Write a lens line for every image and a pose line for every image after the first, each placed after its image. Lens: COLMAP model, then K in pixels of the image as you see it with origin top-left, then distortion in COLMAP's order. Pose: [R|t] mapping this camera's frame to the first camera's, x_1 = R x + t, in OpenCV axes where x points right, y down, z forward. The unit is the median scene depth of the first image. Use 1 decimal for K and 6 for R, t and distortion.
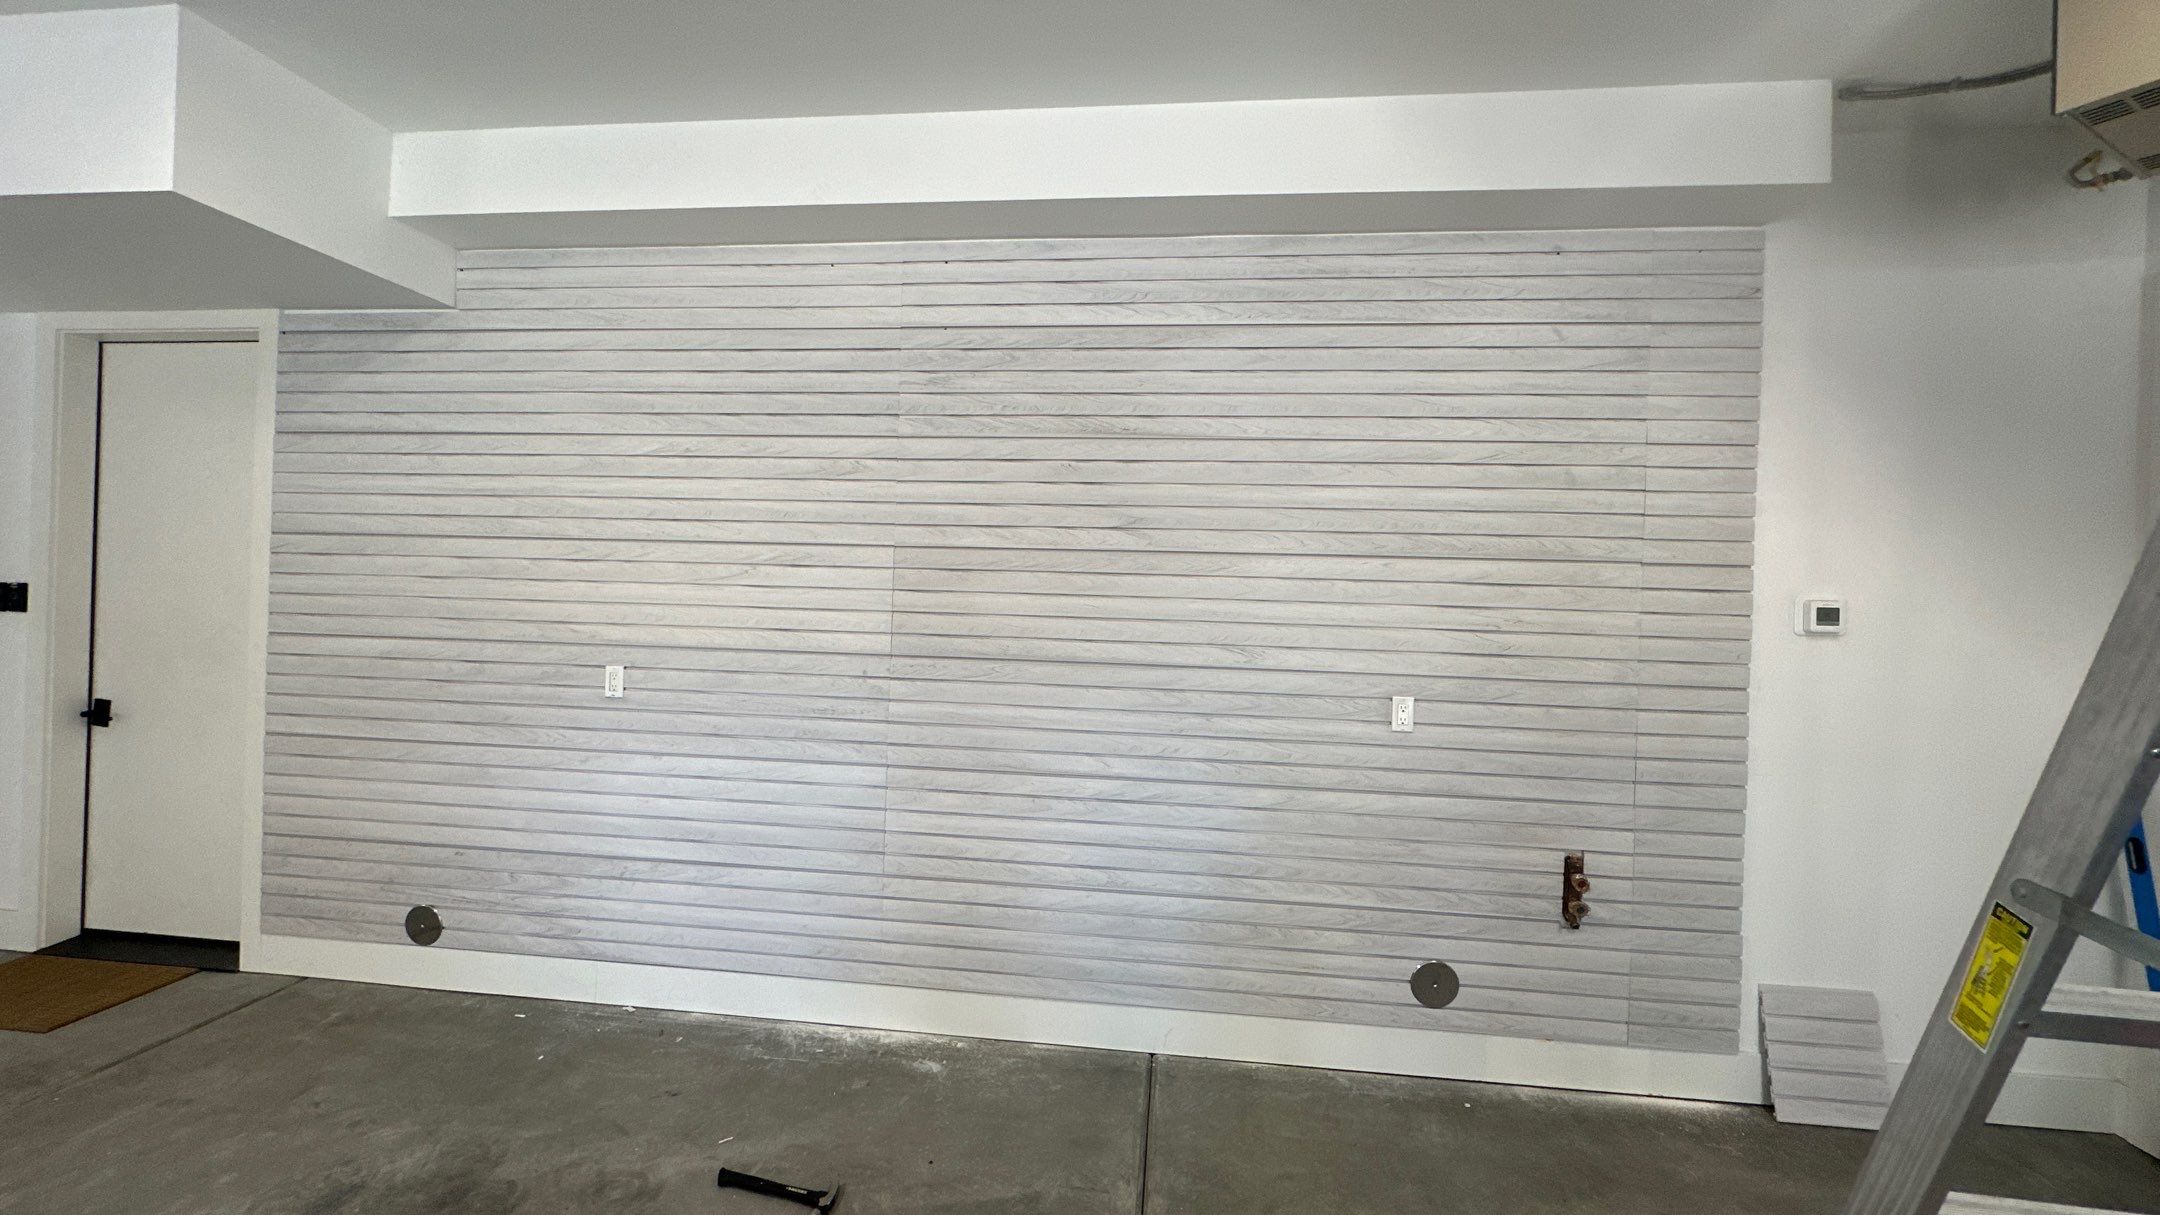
lens RADIAL K [[864.2, 0, 1090.7], [0, 864.2, 605.1], [0, 0, 1]] dist [-0.003856, 0.001216]
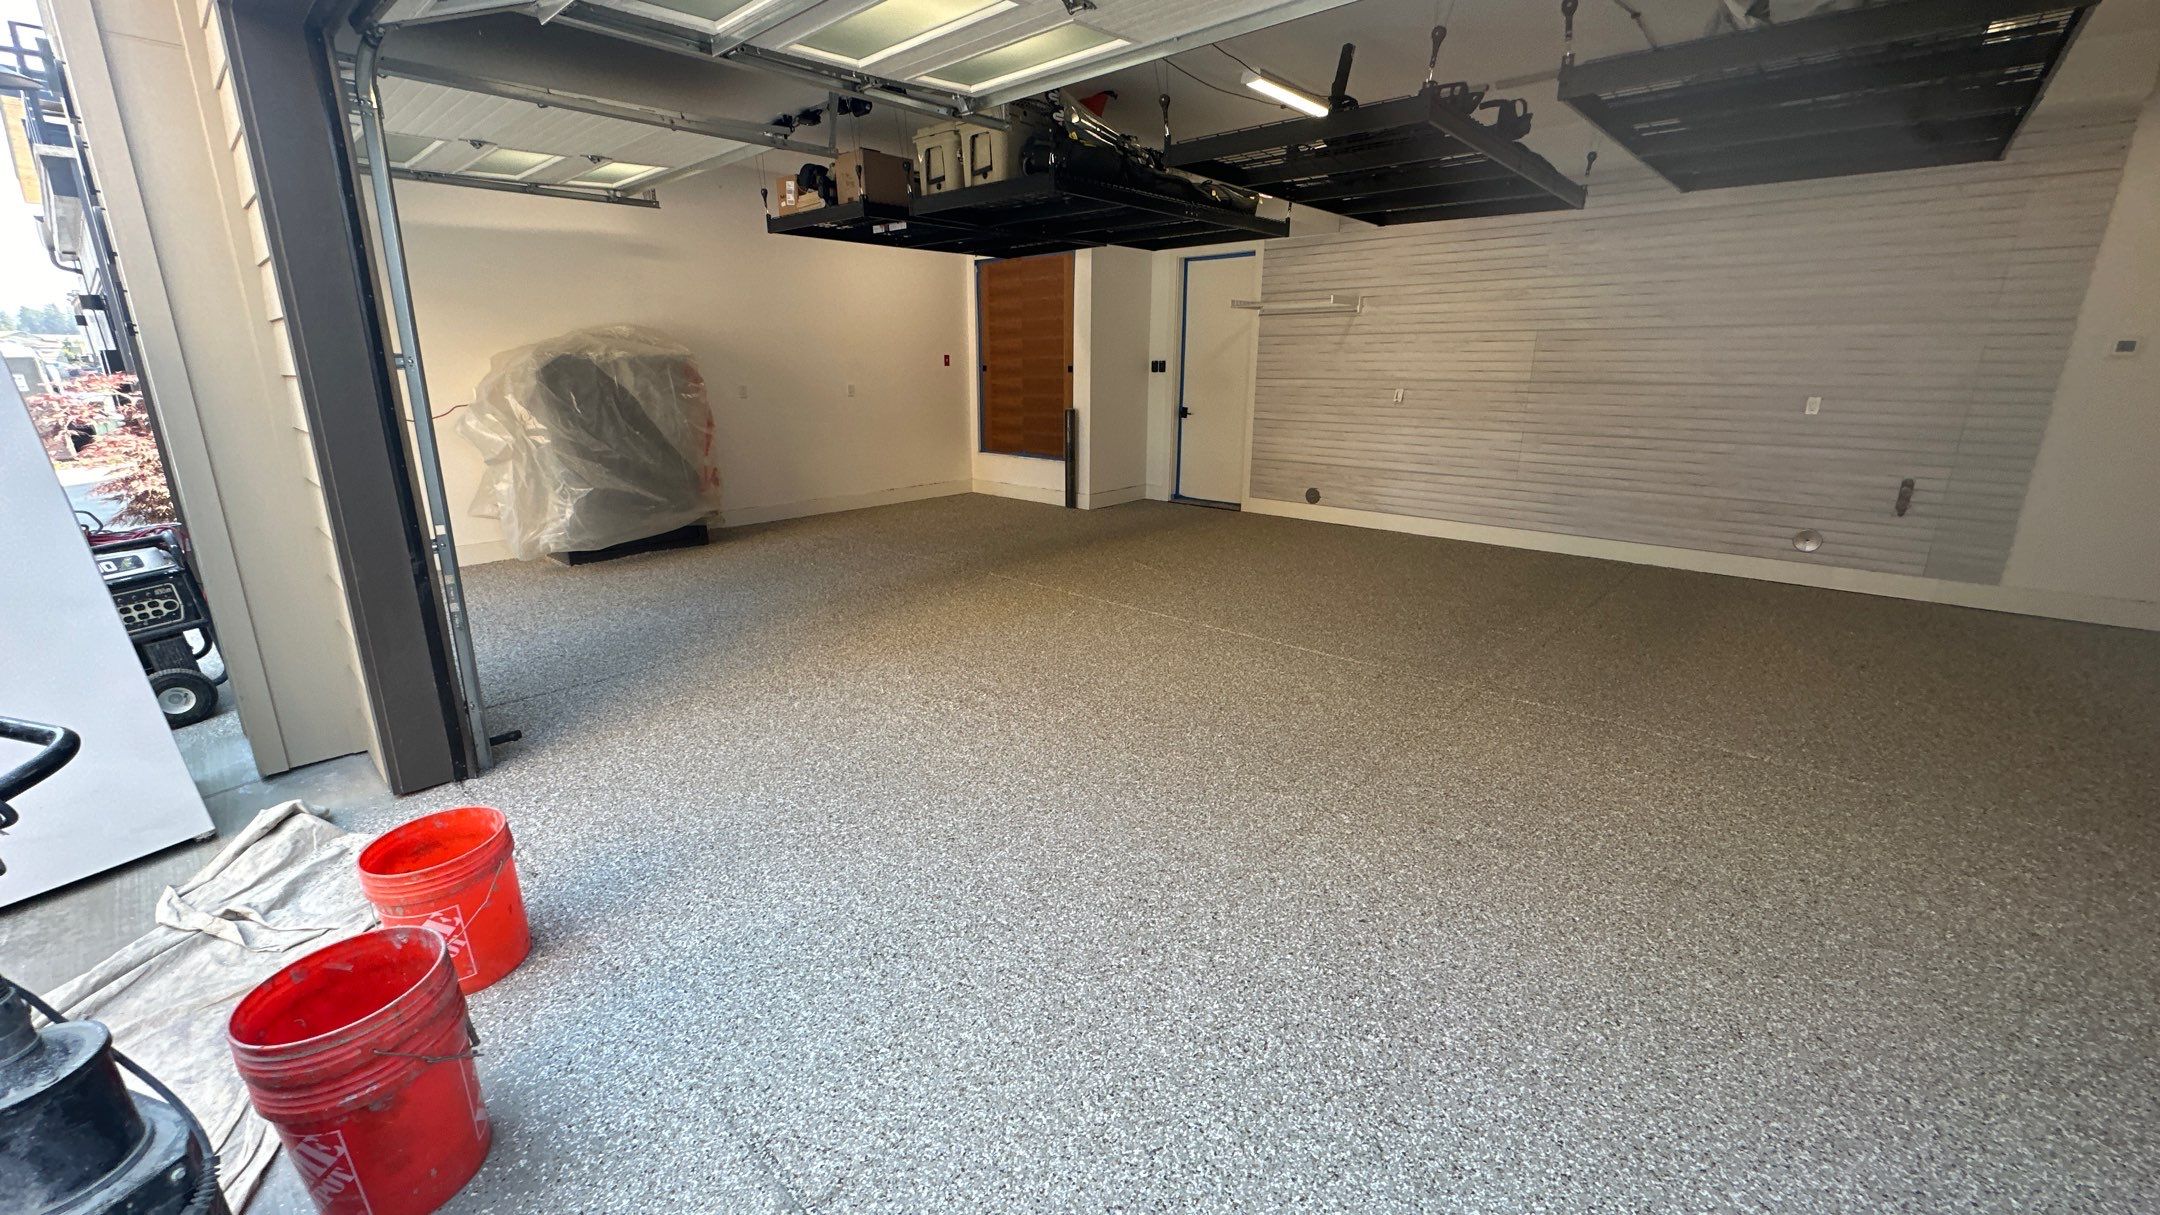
lens RADIAL K [[864.2, 0, 1083.5], [0, 864.2, 604.9], [0, 0, 1]] dist [-0.003856, 0.001216]
pose [[0.807804, 0.131916, -0.574500, 0.197418], [0.015643, 0.969495, 0.244610, 0.055467], [0.589243, -0.206584, 0.781099, -1.579462]]
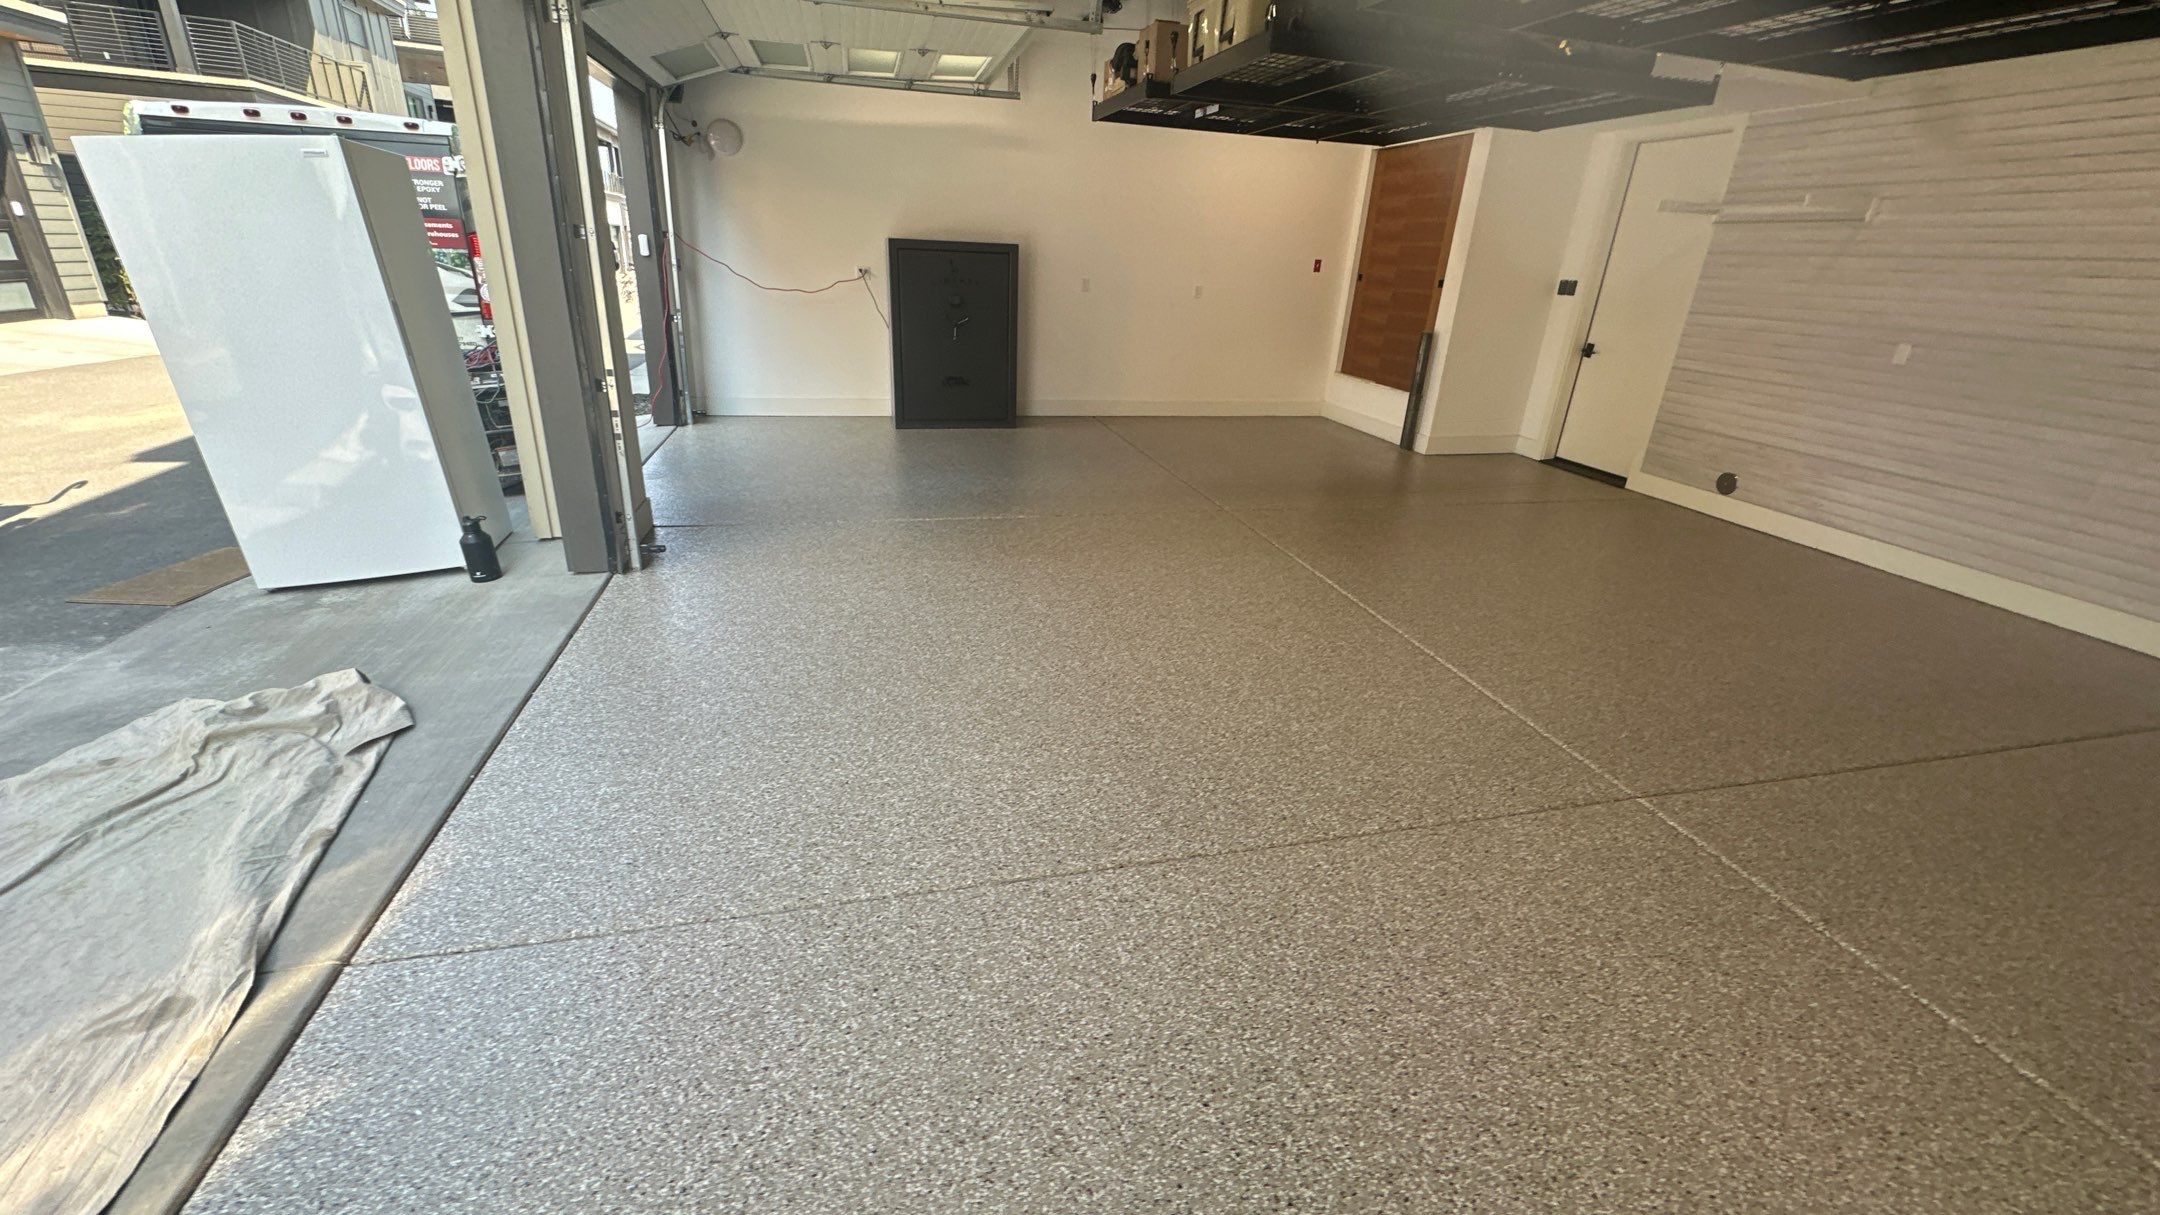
lens RADIAL K [[864.2, 0, 1083.0], [0, 864.2, 605.0], [0, 0, 1]] dist [-0.003856, 0.001216]
pose [[0.355819, 0.342782, -0.869421, 0.459341], [-0.050687, 0.936014, 0.348293, 0.047879], [0.933180, -0.079861, 0.350426, -1.025786]]
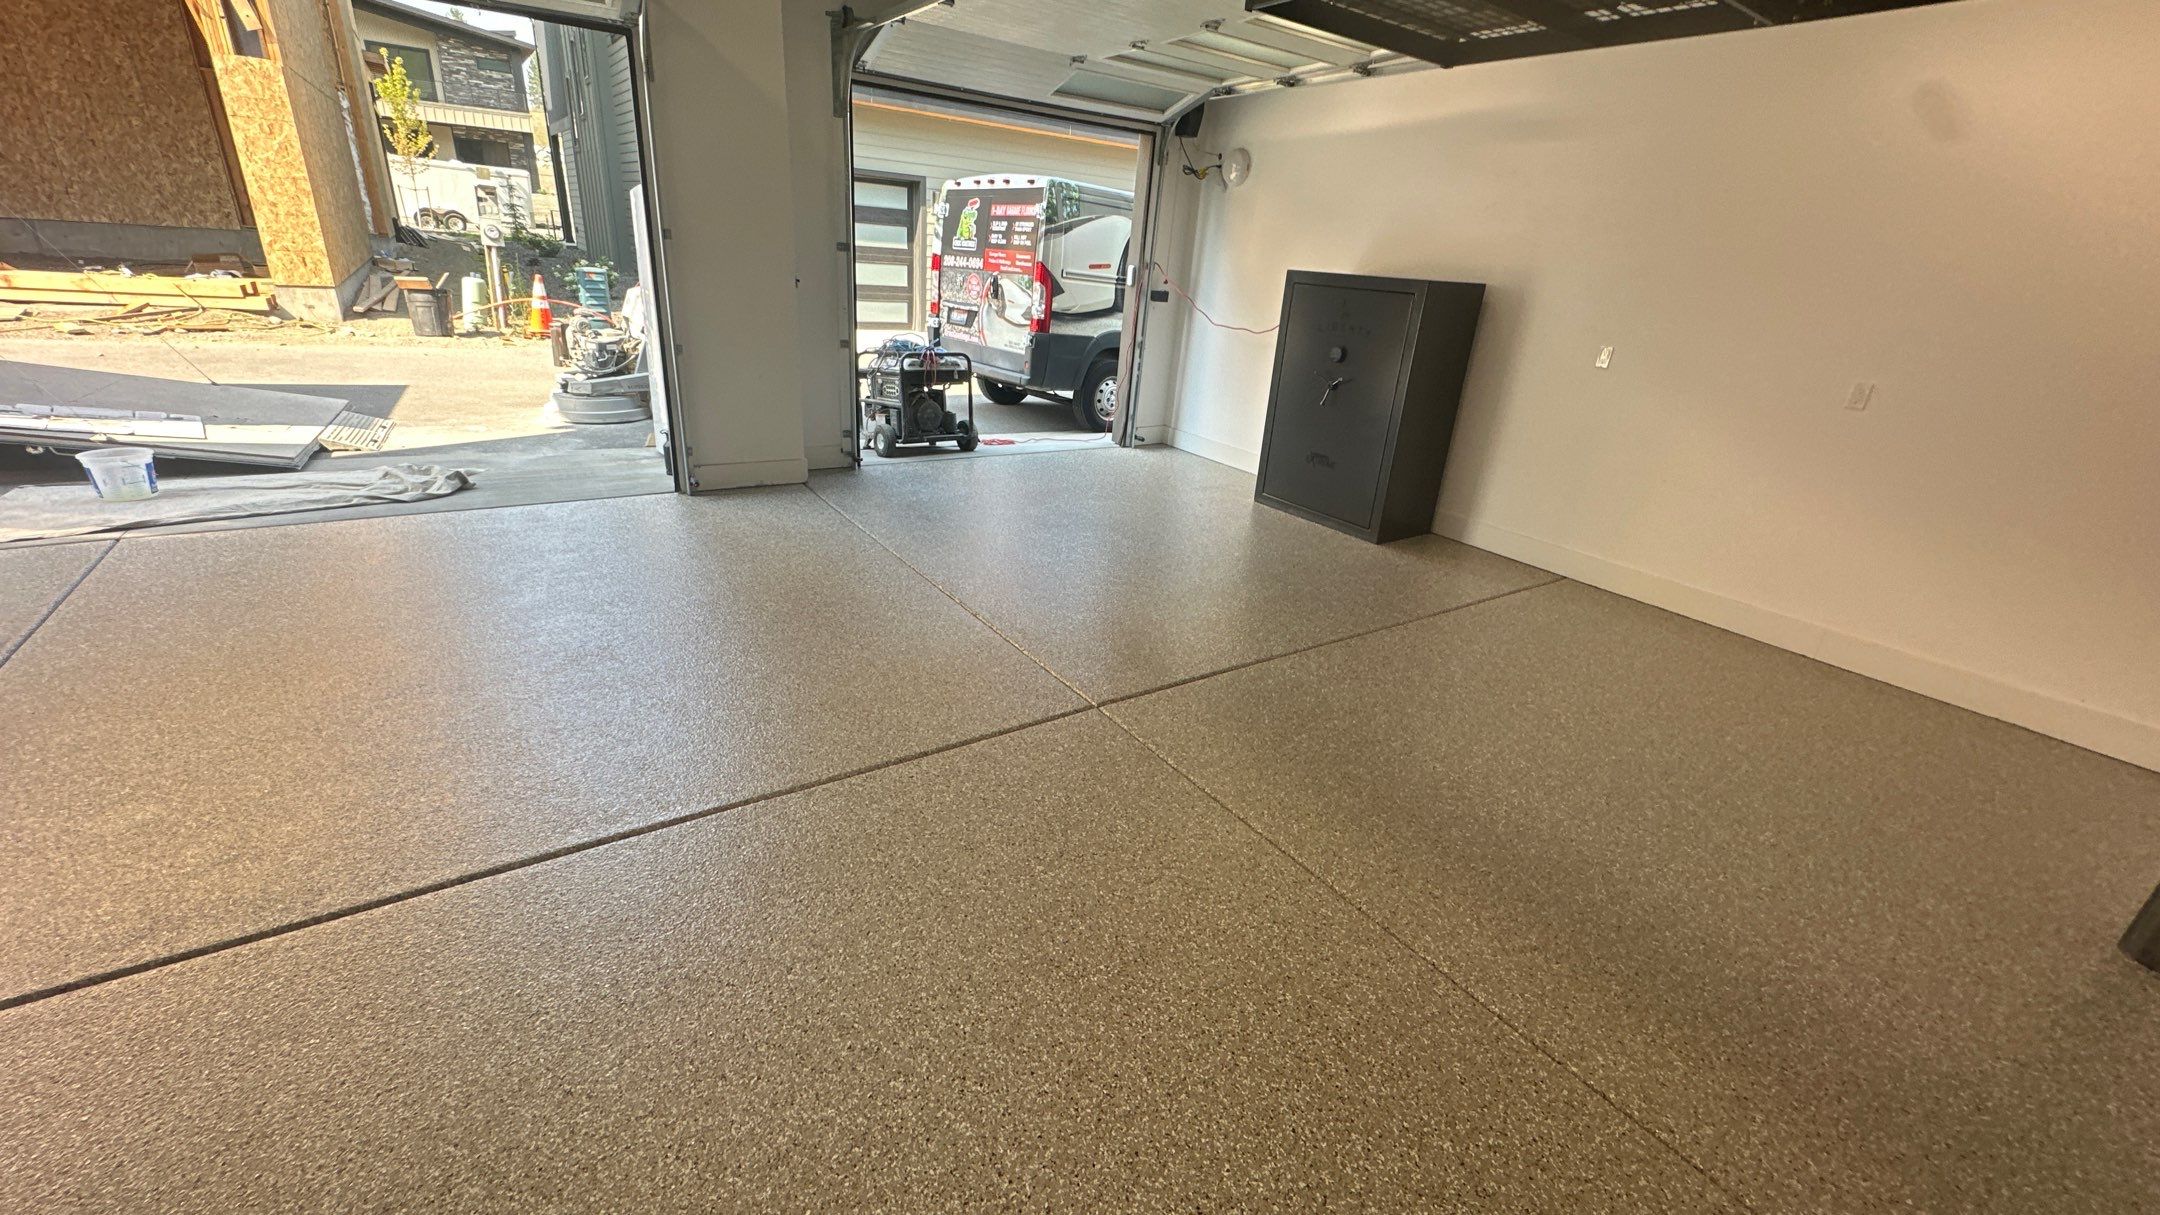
lens RADIAL K [[864.2, 0, 1086.6], [0, 864.2, 608.1], [0, 0, 1]] dist [-0.003856, 0.001216]
pose [[-0.749970, 0.174916, -0.637926, -0.473394], [-0.101263, 0.922676, 0.372042, -0.016521], [0.653675, 0.343618, -0.674267, 0.638331]]
